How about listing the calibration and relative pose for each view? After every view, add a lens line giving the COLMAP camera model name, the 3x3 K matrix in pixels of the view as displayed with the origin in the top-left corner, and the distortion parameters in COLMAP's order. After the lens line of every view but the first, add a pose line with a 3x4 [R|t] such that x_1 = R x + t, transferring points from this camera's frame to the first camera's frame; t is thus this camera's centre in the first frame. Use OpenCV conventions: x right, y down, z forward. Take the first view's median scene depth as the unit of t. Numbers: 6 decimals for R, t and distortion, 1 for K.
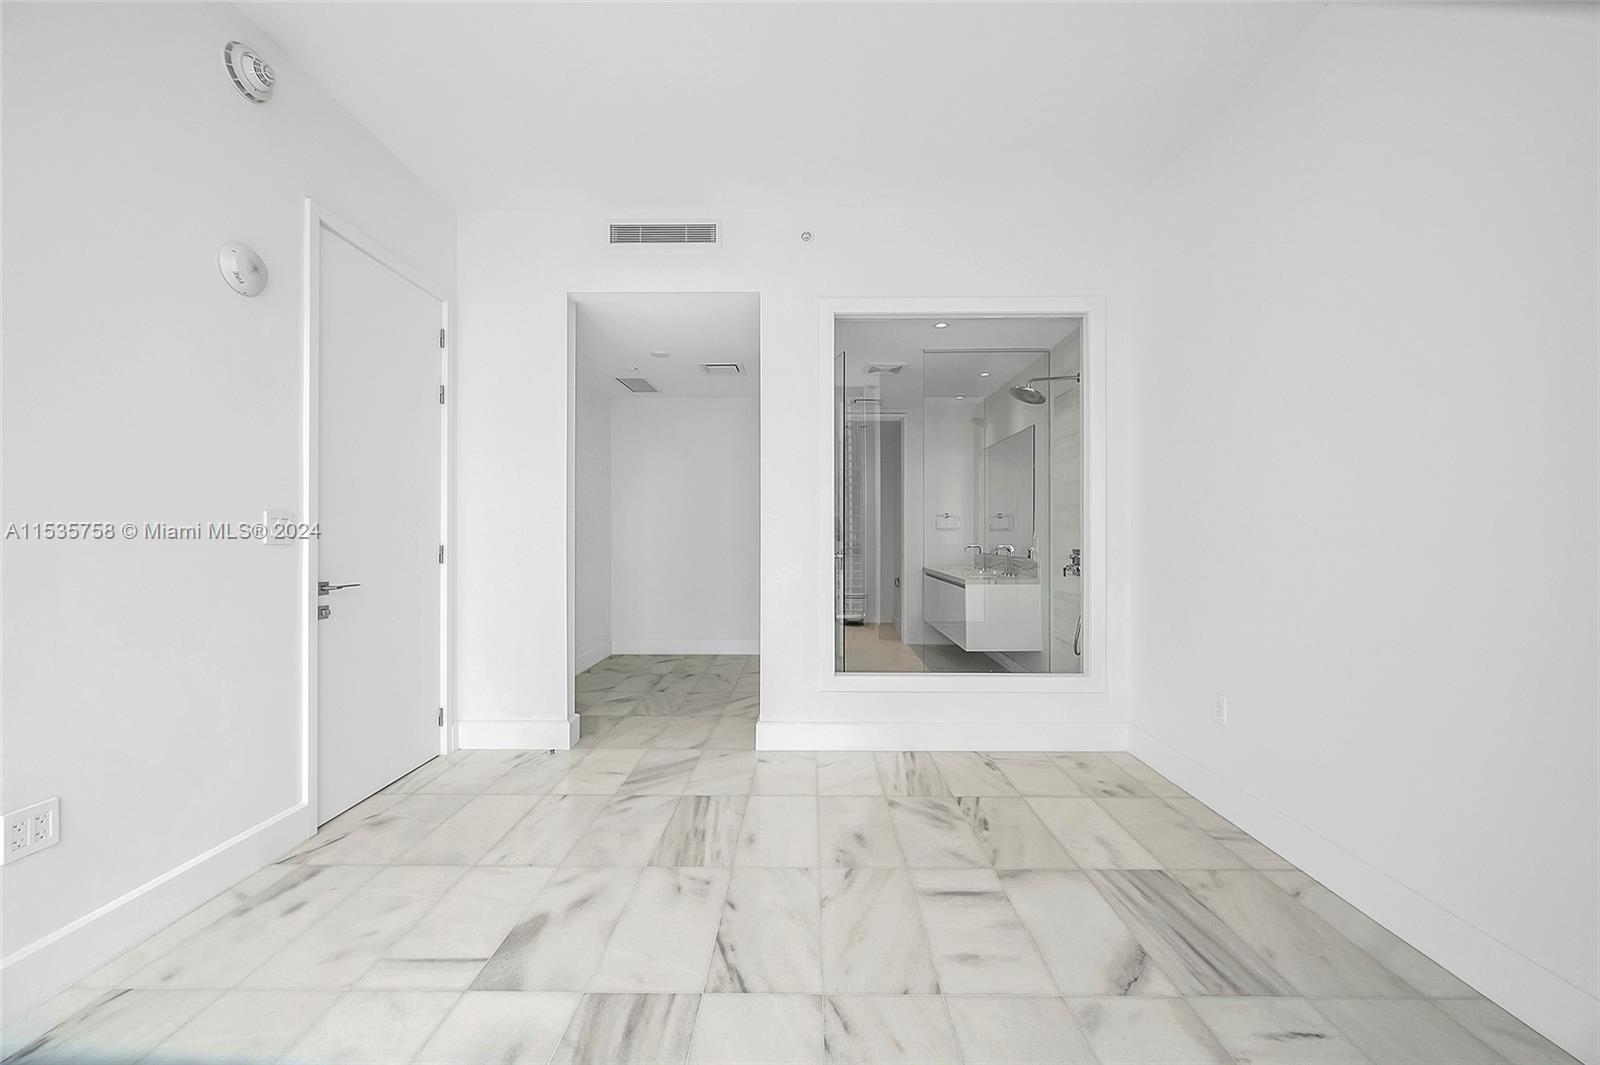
lens RADIAL K [[630.2, 0, 805.9], [0, 630.2, 530.7], [0, 0, 1]] dist [-0.001697, -0.000124]
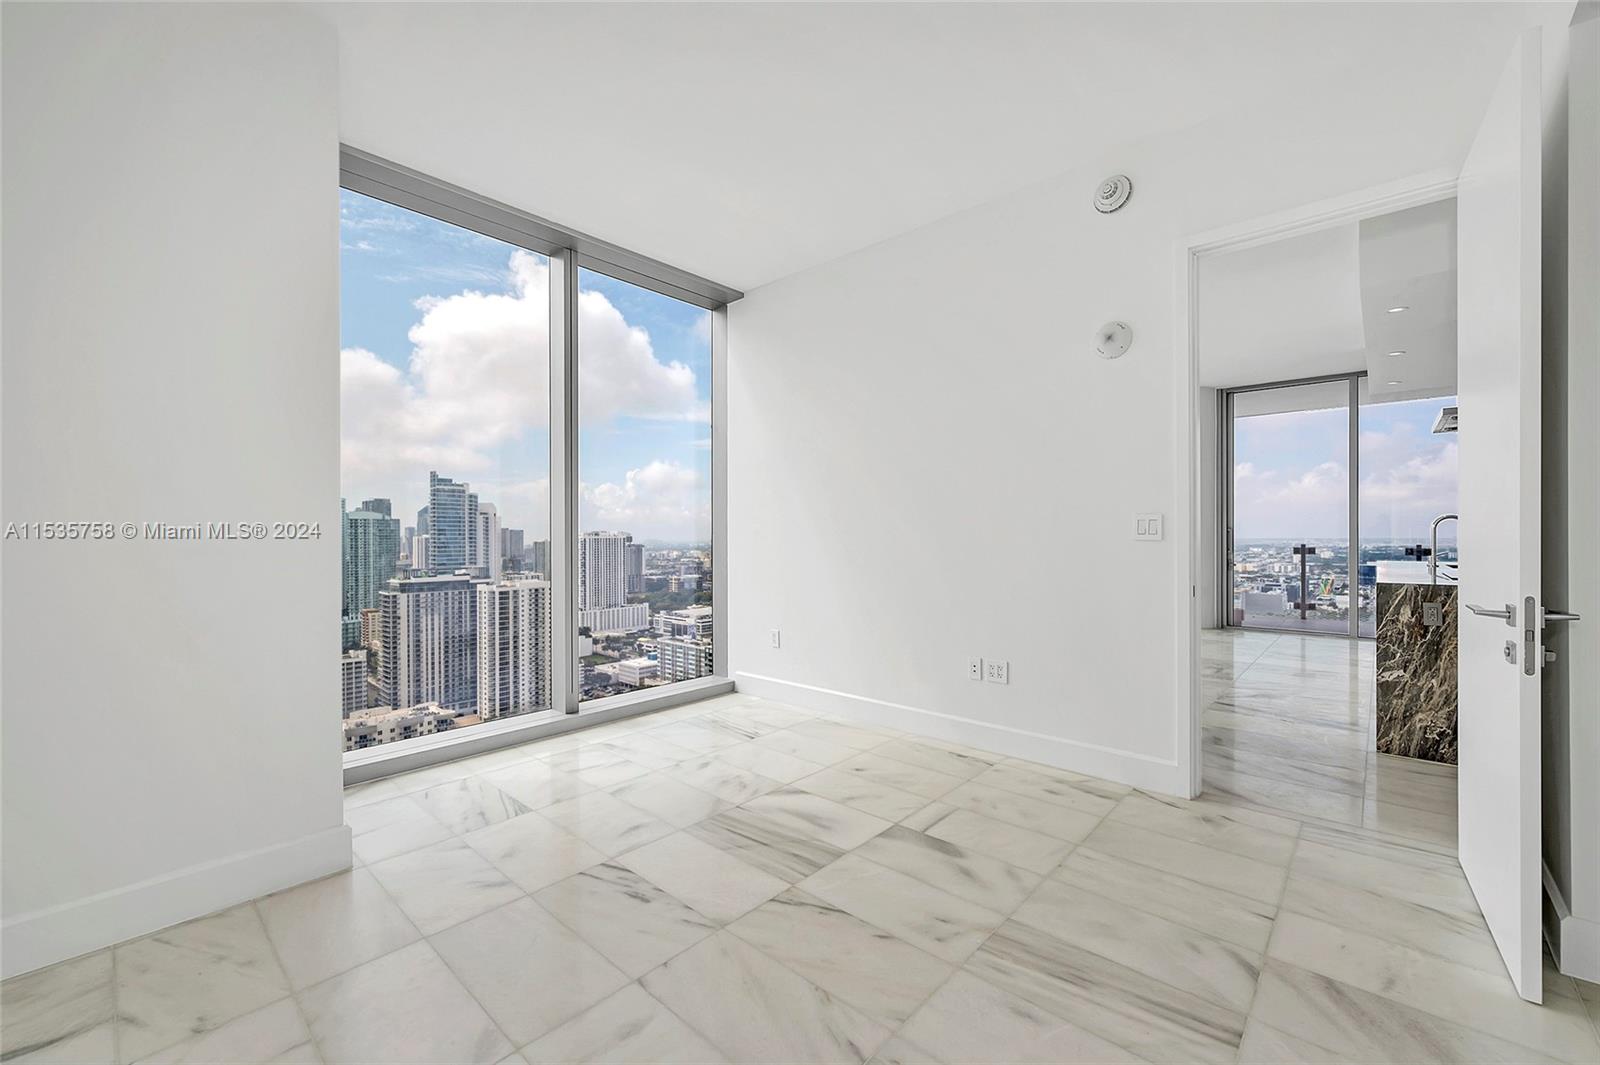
lens RADIAL K [[641.3, 0, 800.9], [0, 641.3, 533.5], [0, 0, 1]] dist [-0.001948, -0.000163]
pose [[-0.666811, 0.001263, -0.745226, 0.501879], [0.007636, 0.999958, -0.005137, 0.008687], [0.745188, -0.009116, -0.666792, 1.175999]]
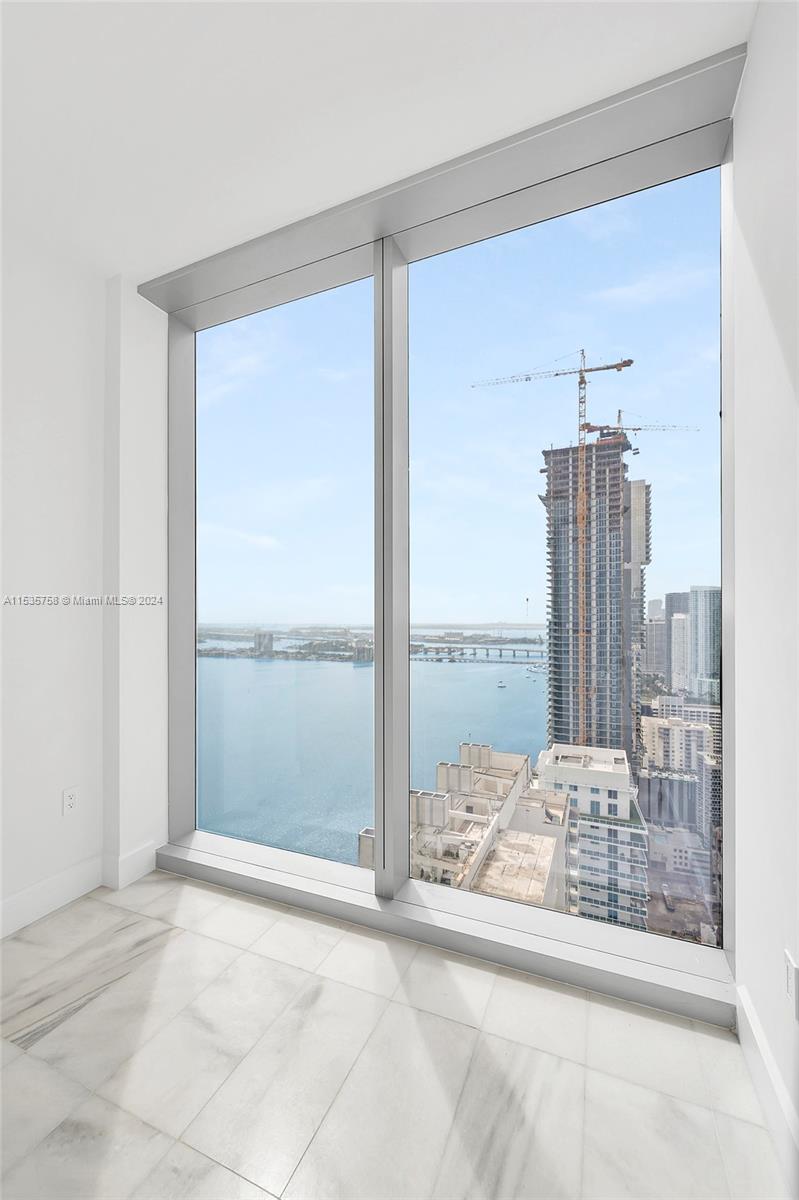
lens RADIAL K [[479.4, 0, 392.3], [0, 479.4, 612.1], [0, 0, 1]] dist [-0.000476, -0.000110]
pose [[-0.920104, 0.009658, 0.391555, -0.589395], [0.002217, 0.999808, -0.019451, -0.036367], [-0.391668, -0.017029, -0.919949, 0.495725]]
